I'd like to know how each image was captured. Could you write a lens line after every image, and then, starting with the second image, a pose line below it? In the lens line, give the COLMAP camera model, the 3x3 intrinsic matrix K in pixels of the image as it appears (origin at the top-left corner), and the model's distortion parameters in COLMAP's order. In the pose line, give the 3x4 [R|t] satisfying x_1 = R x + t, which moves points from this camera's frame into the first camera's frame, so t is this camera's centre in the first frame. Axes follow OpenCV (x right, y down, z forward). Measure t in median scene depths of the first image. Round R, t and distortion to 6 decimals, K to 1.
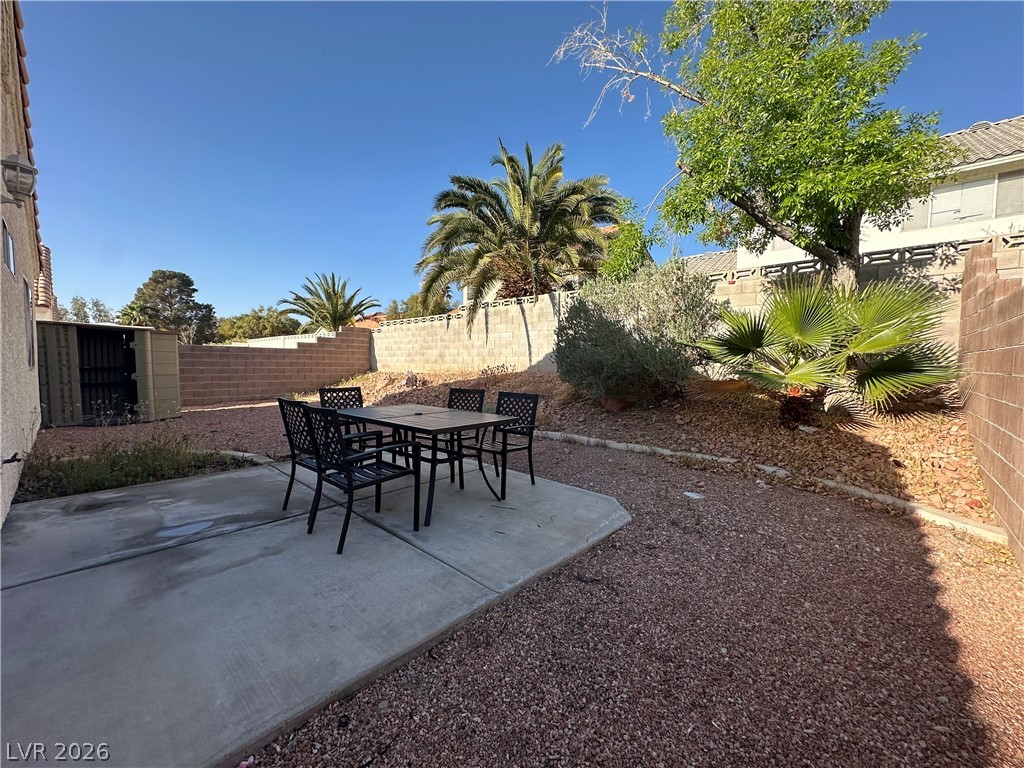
lens RADIAL K [[406.4, 0, 509.4], [0, 406.4, 385.8], [0, 0, 1]] dist [-0.006613, 0.001548]
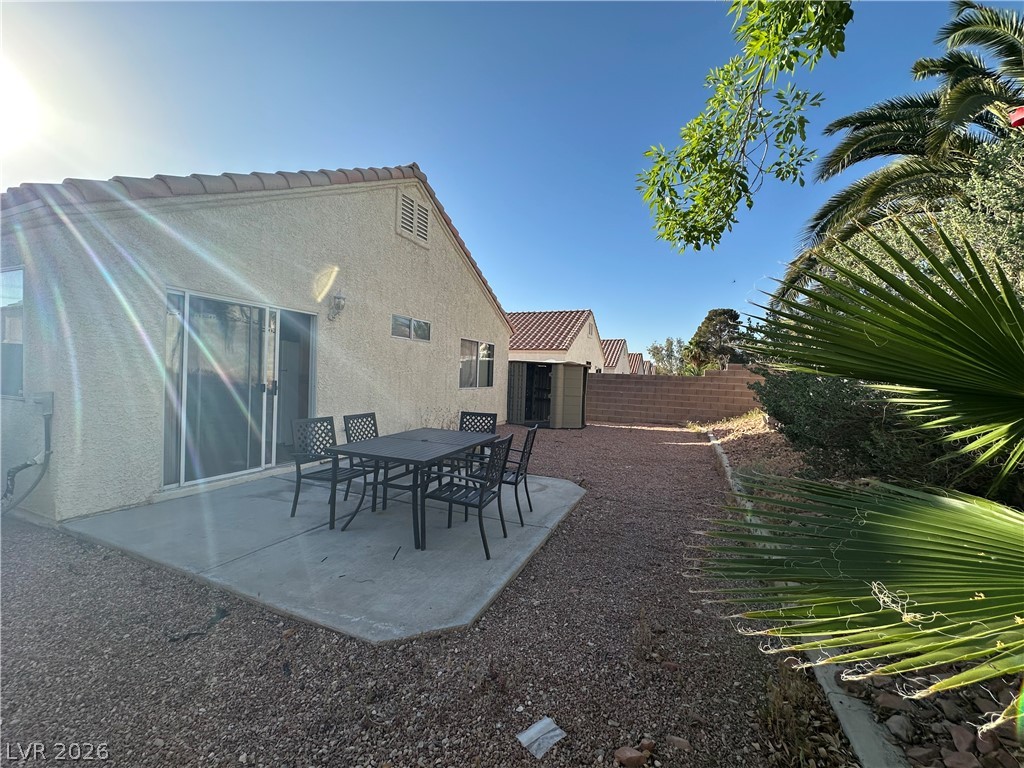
lens RADIAL K [[406.4, 0, 509.3], [0, 406.4, 384.8], [0, 0, 1]] dist [-0.006613, 0.001548]
pose [[0.352116, 0.020724, -0.935727, 0.238180], [-0.084073, 0.996414, -0.009569, -0.023802], [0.932173, 0.082039, 0.352595, 0.226629]]
